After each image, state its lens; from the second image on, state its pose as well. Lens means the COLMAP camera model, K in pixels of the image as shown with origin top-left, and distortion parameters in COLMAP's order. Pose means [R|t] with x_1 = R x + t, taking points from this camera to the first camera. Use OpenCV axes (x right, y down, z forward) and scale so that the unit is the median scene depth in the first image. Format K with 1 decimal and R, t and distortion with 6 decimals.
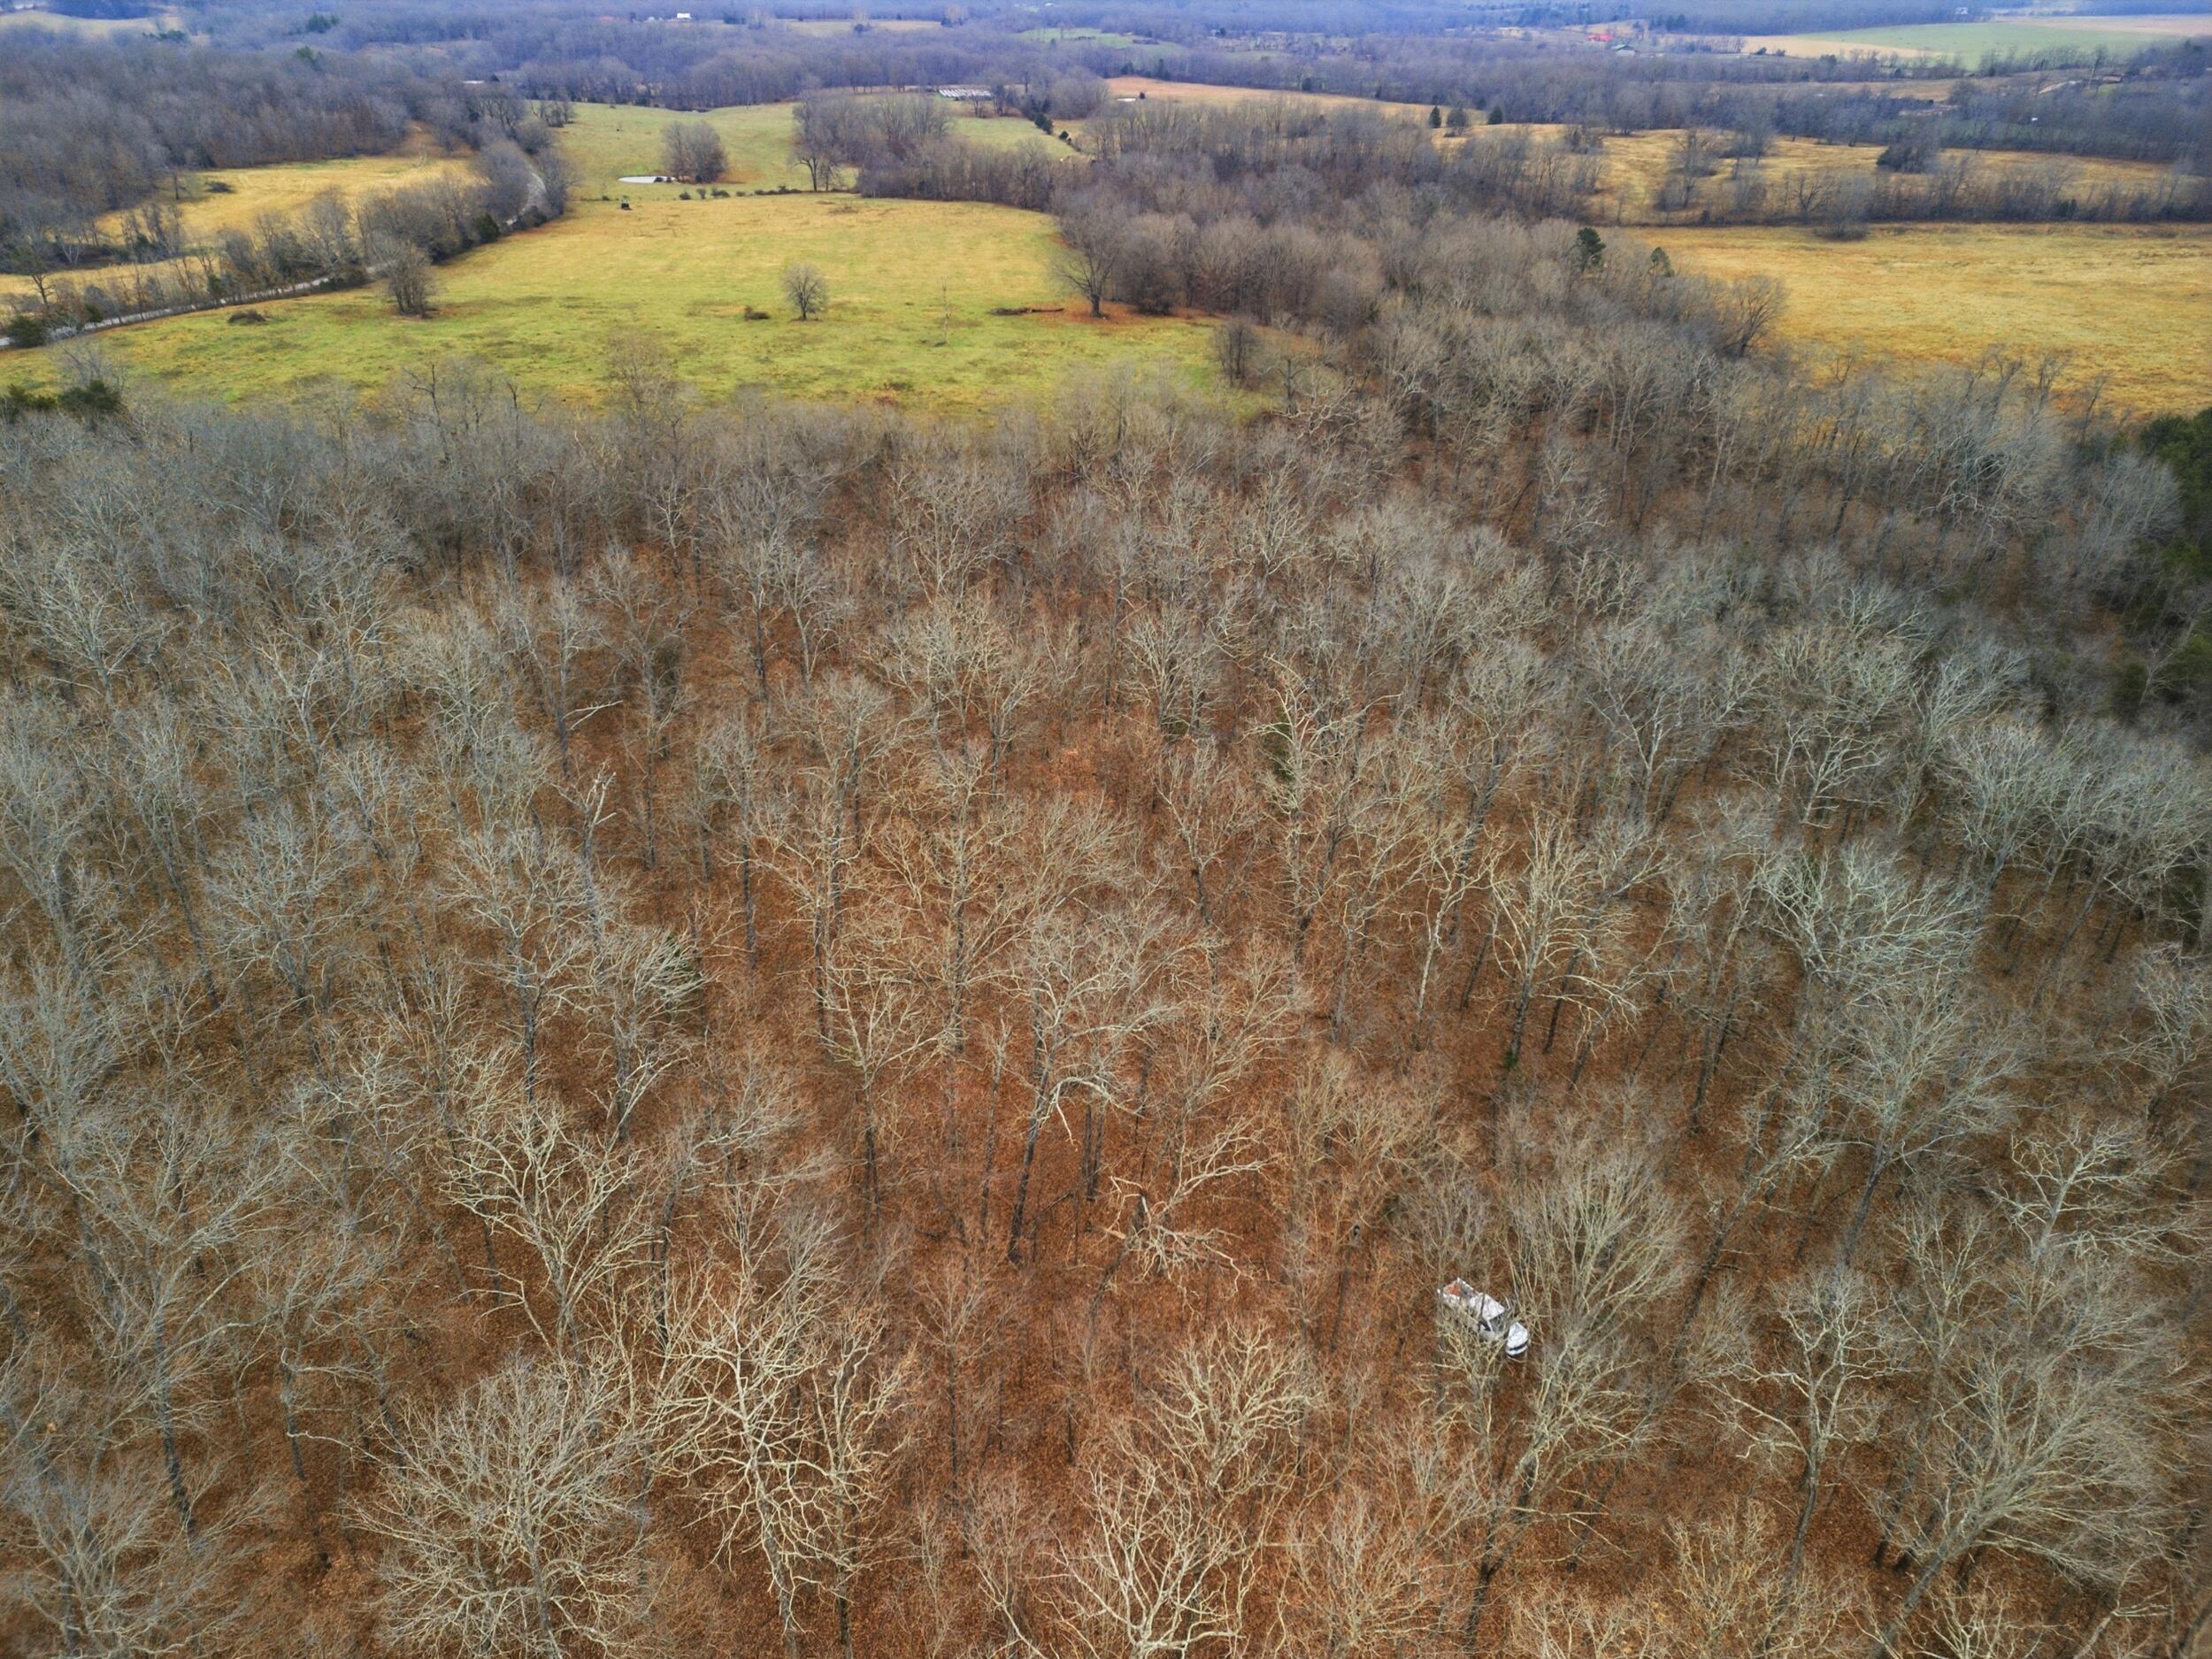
lens RADIAL K [[1525.0, 0, 1097.3], [0, 1525.0, 827.4], [0, 0, 1]] dist [0.077676, -0.064005]
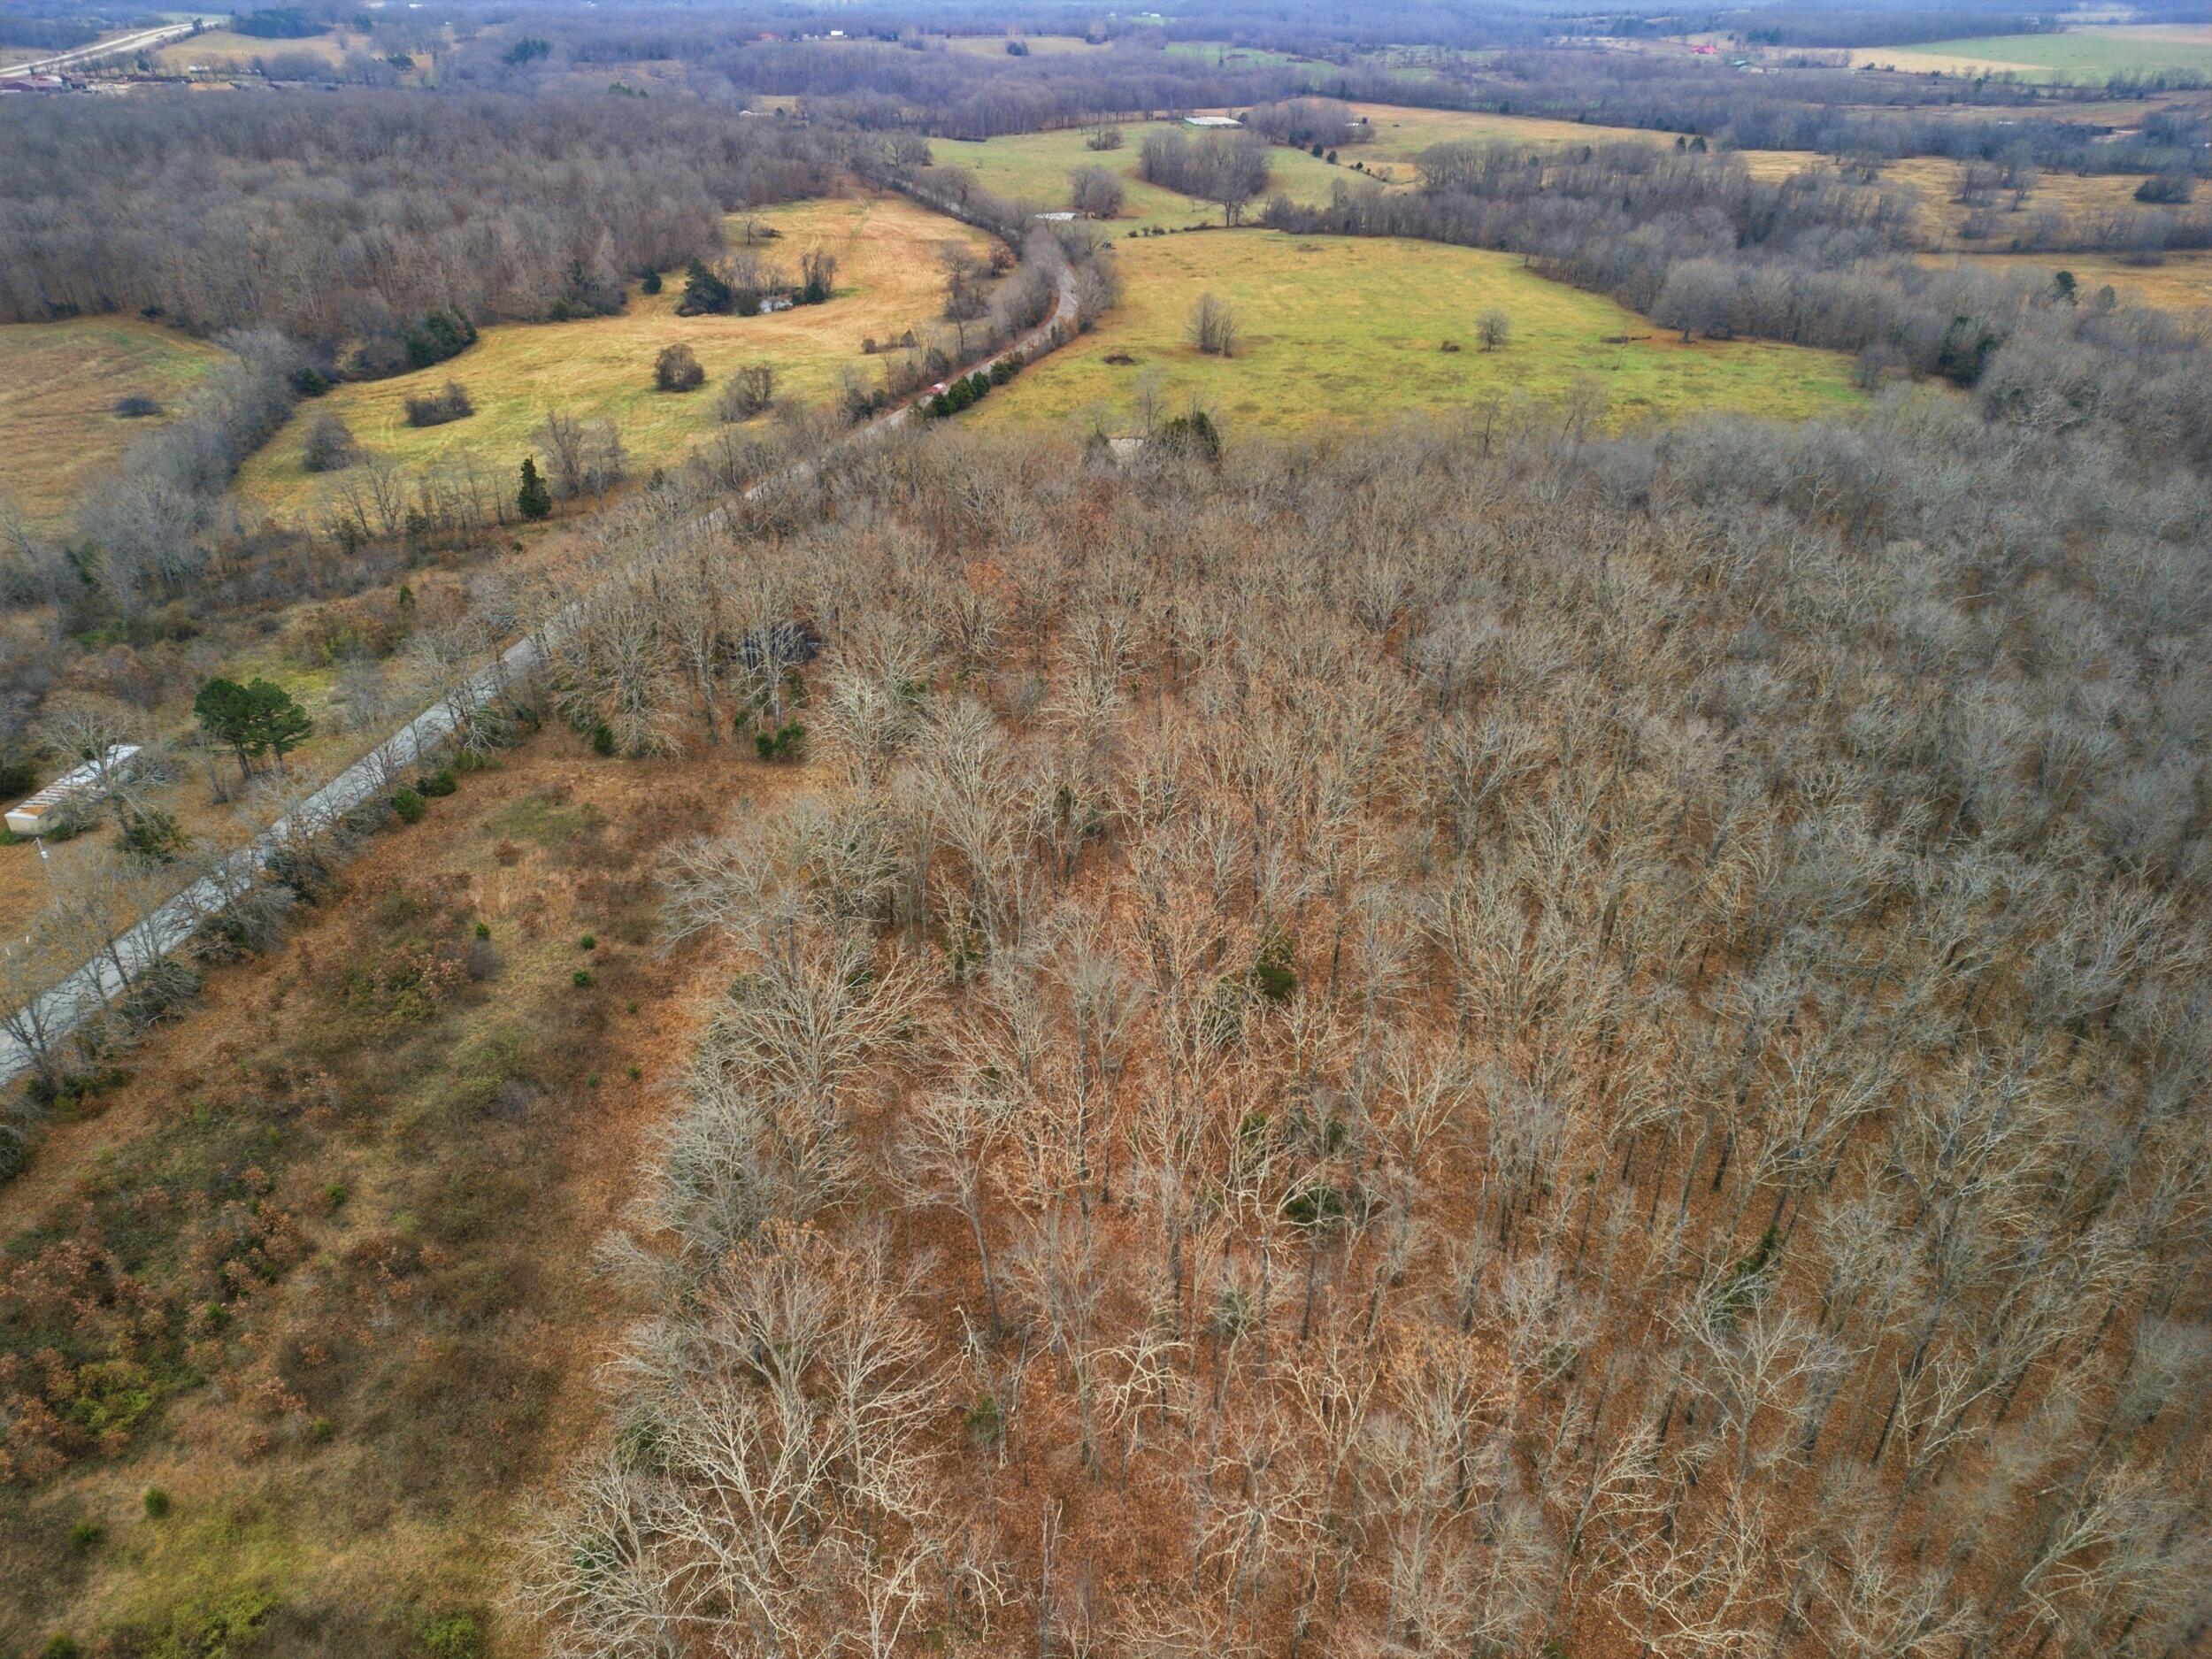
lens RADIAL K [[1527.8, 0, 1097.9], [0, 1527.8, 826.9], [0, 0, 1]] dist [0.066760, -0.046650]
pose [[0.999930, -0.007410, 0.009272, -0.342237], [0.007354, 0.999955, 0.005979, 0.043088], [-0.009316, -0.005910, 0.999939, -0.203536]]
